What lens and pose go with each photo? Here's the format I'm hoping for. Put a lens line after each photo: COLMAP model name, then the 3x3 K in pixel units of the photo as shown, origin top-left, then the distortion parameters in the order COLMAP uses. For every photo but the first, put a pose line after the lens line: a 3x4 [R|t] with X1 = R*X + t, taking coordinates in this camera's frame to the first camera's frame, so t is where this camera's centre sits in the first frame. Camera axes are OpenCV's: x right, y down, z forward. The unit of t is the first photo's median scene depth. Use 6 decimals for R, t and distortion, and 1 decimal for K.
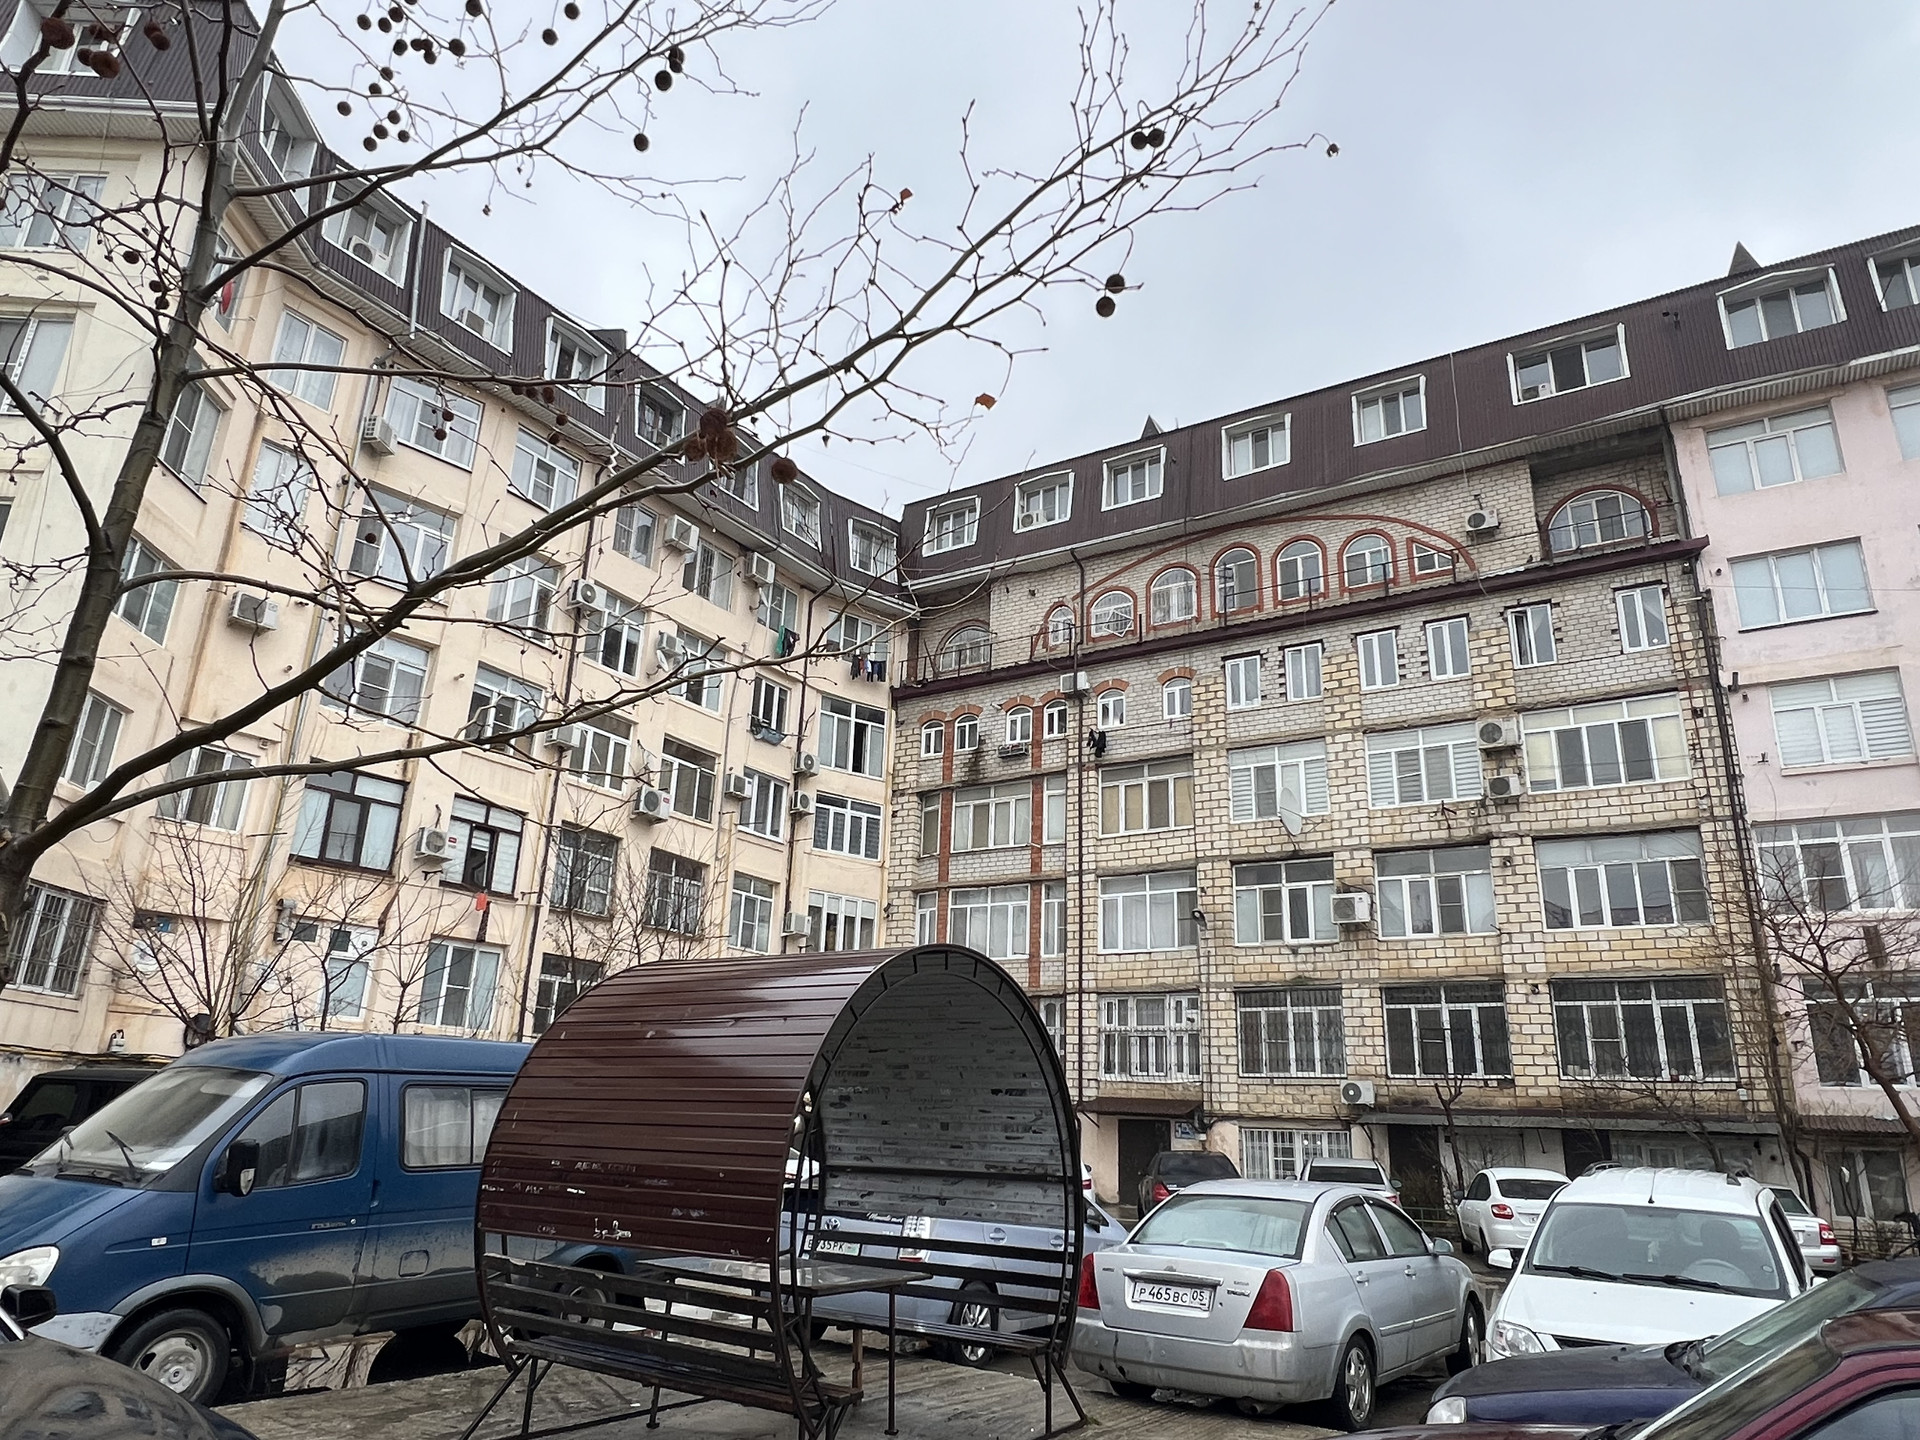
lens RADIAL K [[1207.9, 0, 960.0], [0, 1207.9, 720.0], [0, 0, 1]] dist [-0.002585, -0.004438]
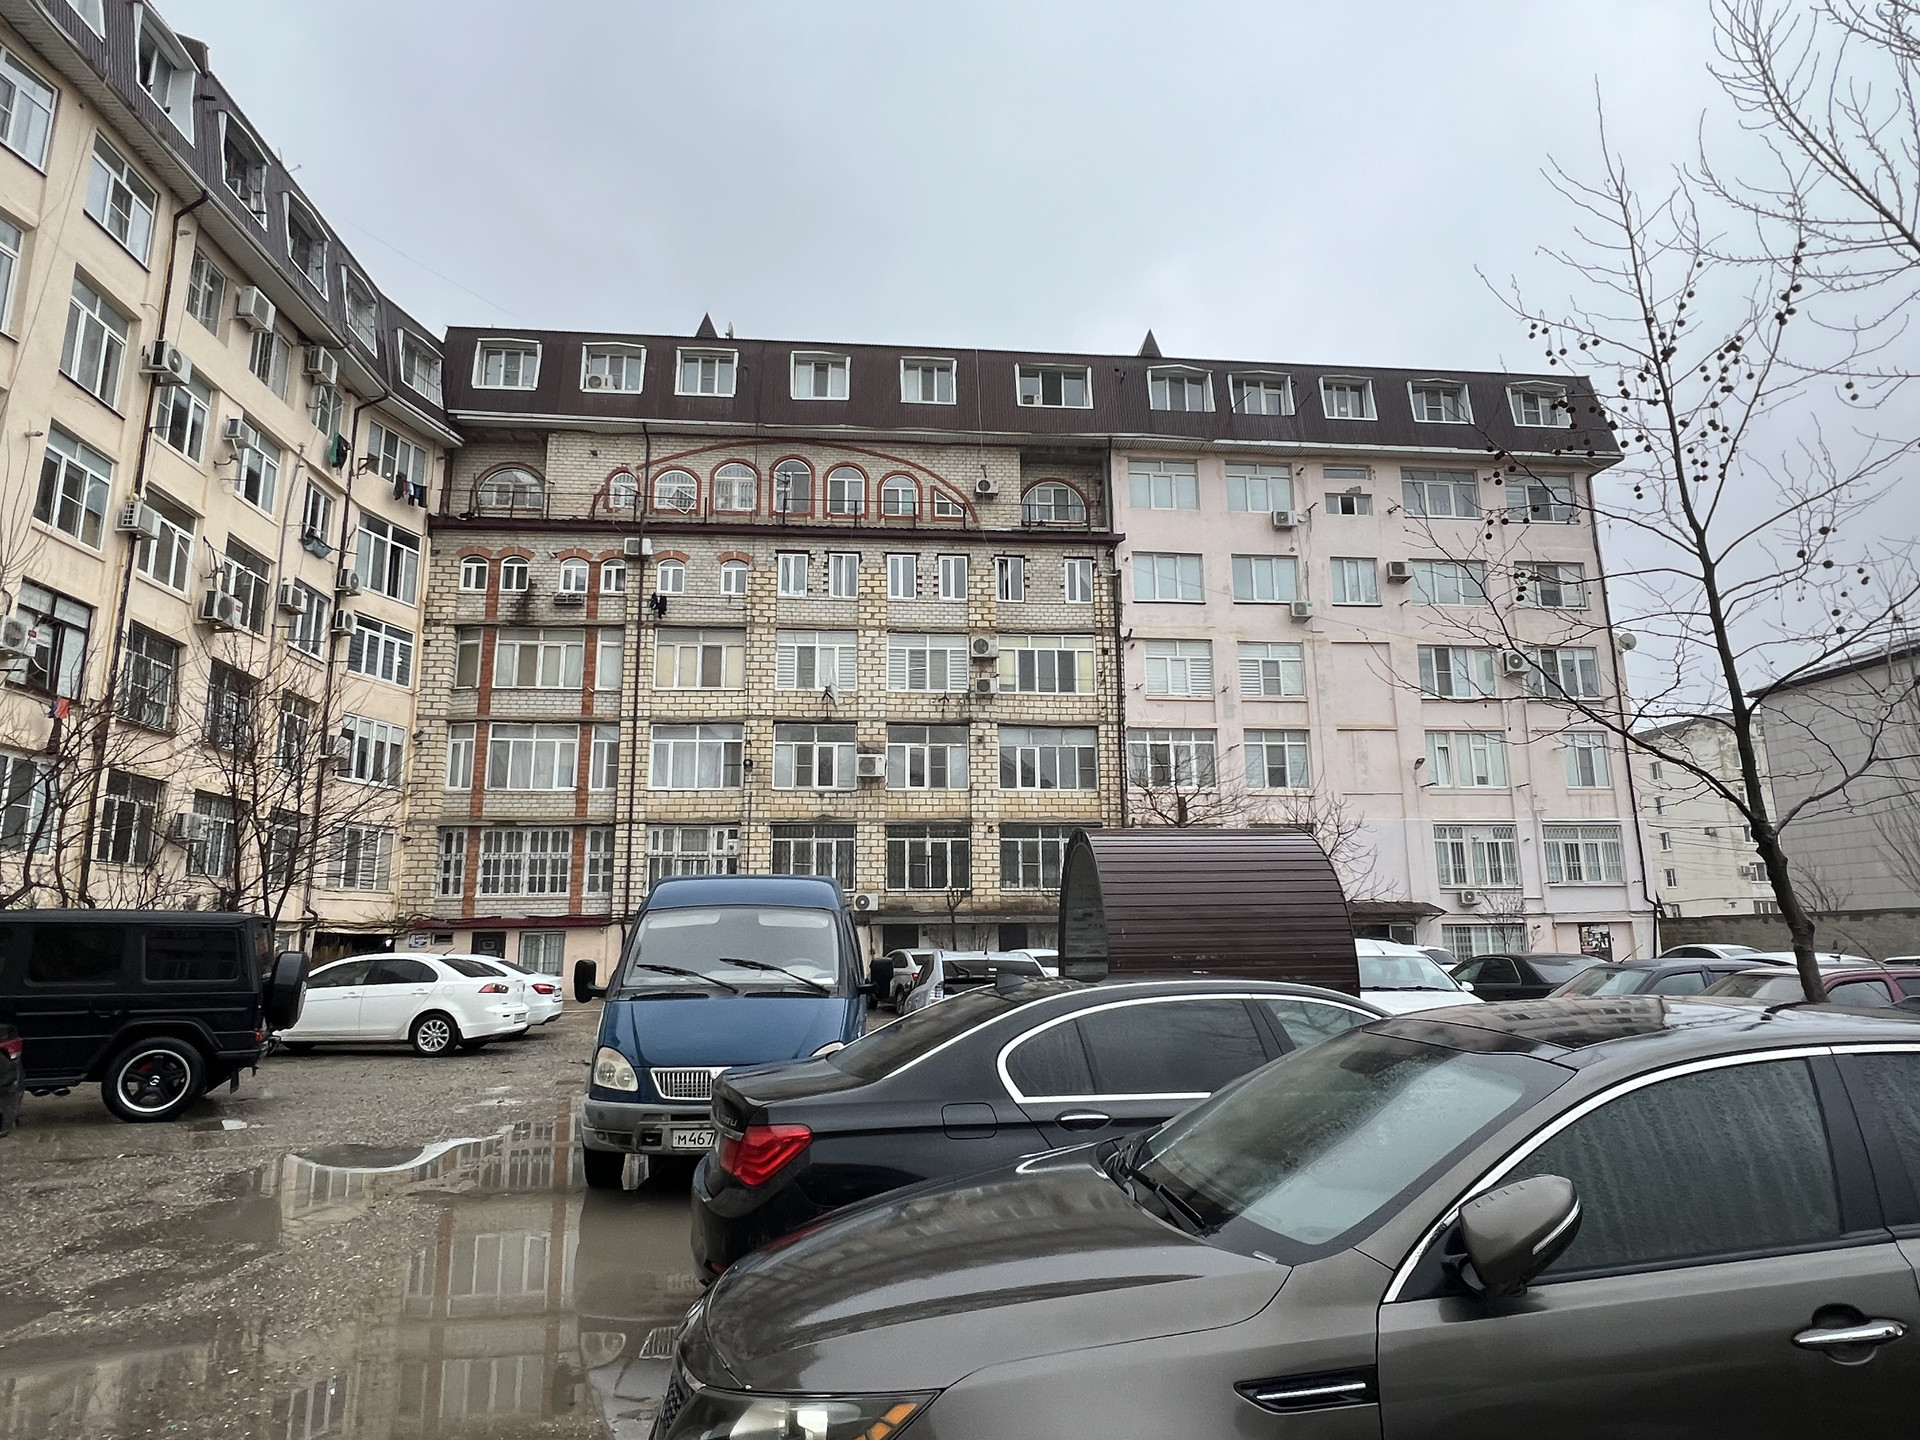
lens RADIAL K [[1096.0, 0, 960.0], [0, 1096.0, 720.0], [0, 0, 1]] dist [-0.001287, -0.002631]
pose [[0.794083, 0.077198, 0.602887, -0.296727], [-0.158267, 0.983946, 0.082468, -0.005177], [-0.586842, -0.160904, 0.793553, 0.008837]]
